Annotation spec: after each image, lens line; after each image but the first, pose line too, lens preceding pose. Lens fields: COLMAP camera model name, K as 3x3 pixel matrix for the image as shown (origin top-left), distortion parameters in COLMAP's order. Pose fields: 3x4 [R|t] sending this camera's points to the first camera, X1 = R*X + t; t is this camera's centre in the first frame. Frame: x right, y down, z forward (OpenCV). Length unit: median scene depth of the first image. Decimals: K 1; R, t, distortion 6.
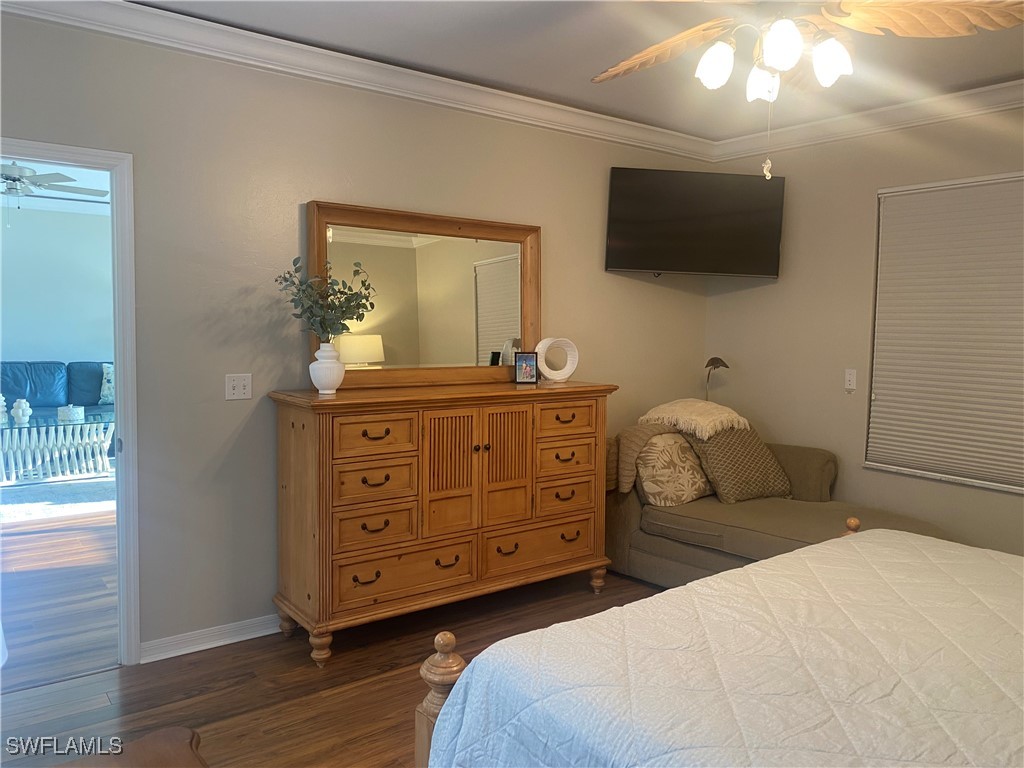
lens RADIAL K [[777.3, 0, 506.8], [0, 777.3, 380.1], [0, 0, 1]] dist [0.057389, -0.074461]
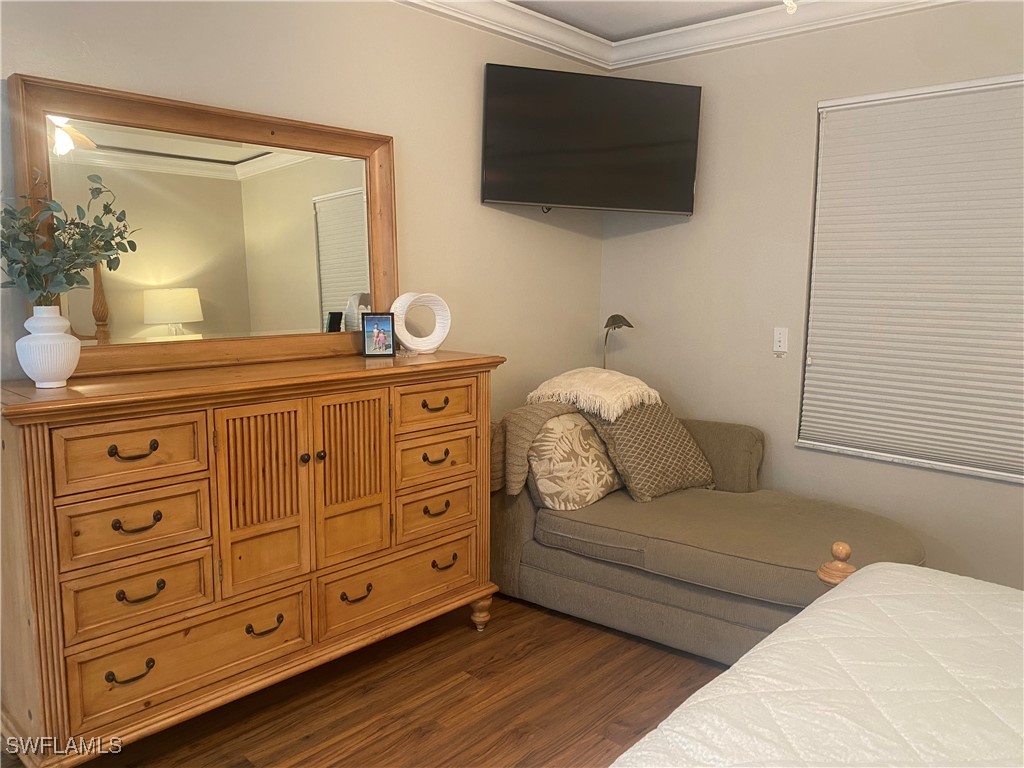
lens RADIAL K [[777.3, 0, 508.6], [0, 777.3, 367.6], [0, 0, 1]] dist [0.057389, -0.074461]
pose [[0.983800, -0.026495, 0.177300, 0.015097], [0.018130, 0.998652, 0.048637, -0.018506], [-0.178349, -0.044635, 0.982954, 0.269784]]
